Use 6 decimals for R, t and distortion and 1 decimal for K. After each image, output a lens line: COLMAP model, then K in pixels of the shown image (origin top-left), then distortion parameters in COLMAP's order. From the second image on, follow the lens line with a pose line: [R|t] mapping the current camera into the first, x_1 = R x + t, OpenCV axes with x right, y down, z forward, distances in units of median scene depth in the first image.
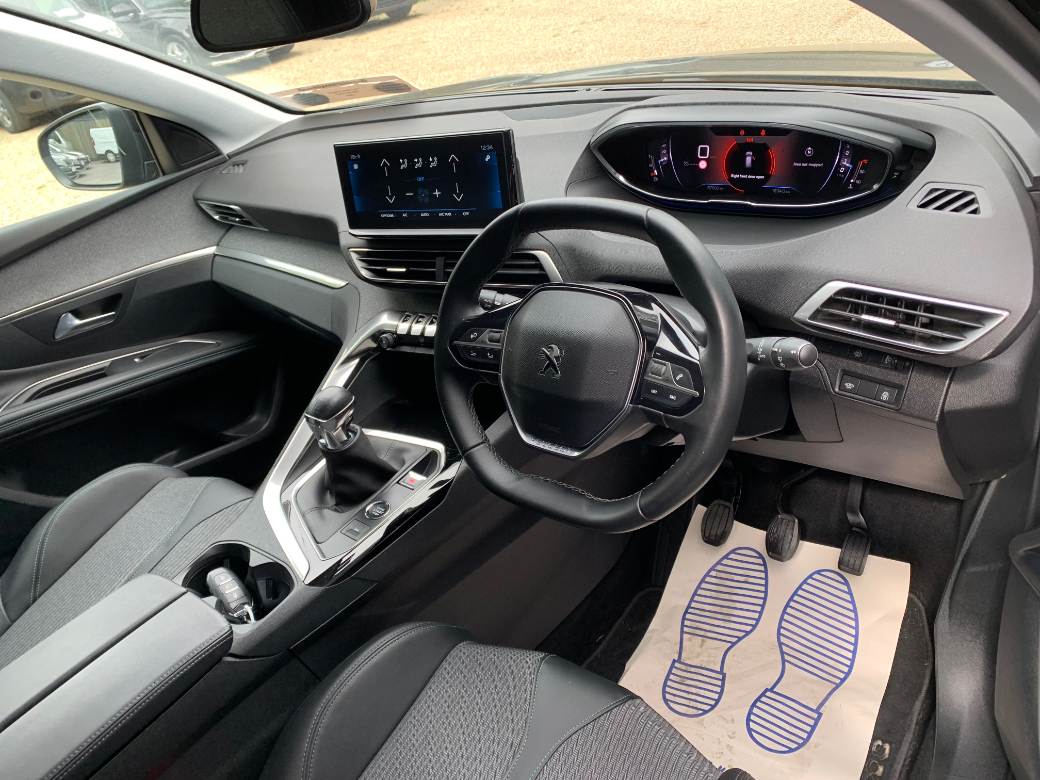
lens RADIAL K [[796.9, 0, 517.5], [0, 796.9, 388.8], [0, 0, 1]] dist [0.006820, -0.002495]
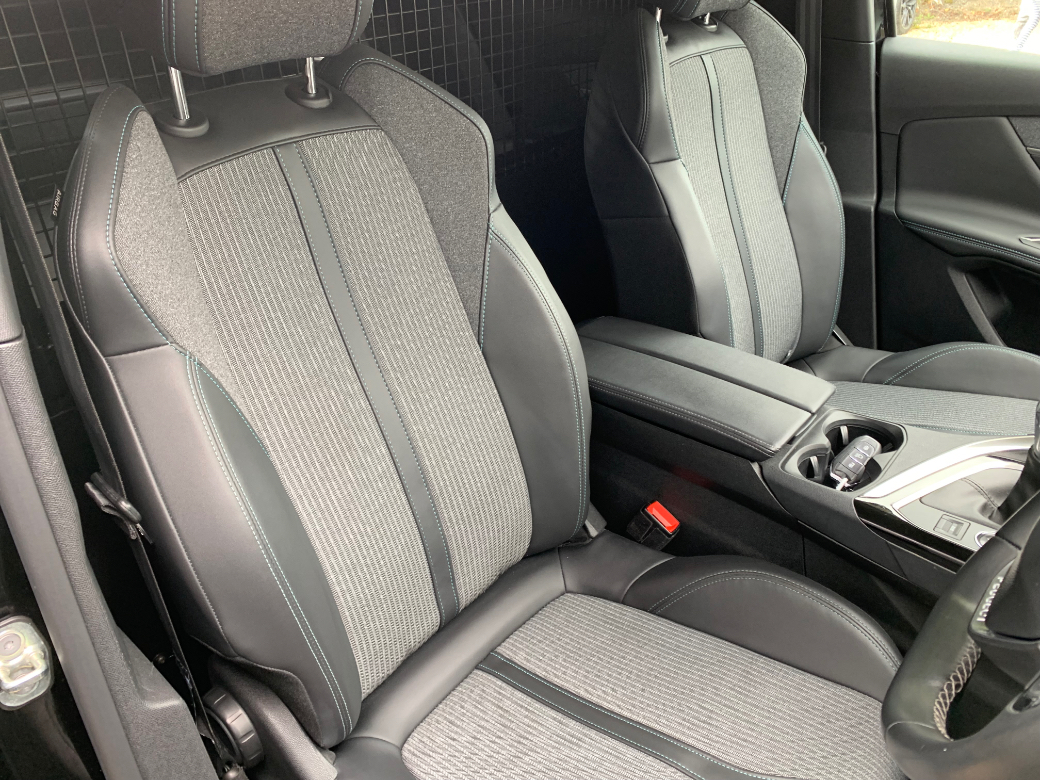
lens RADIAL K [[789.7, 0, 519.5], [0, 789.7, 394.0], [0, 0, 1]] dist [0.023166, -0.011543]
pose [[-0.050736, 0.664738, -0.745352, 0.297905], [-0.488049, 0.634629, 0.599212, -0.161394], [0.871340, 0.394170, 0.292226, 0.286951]]
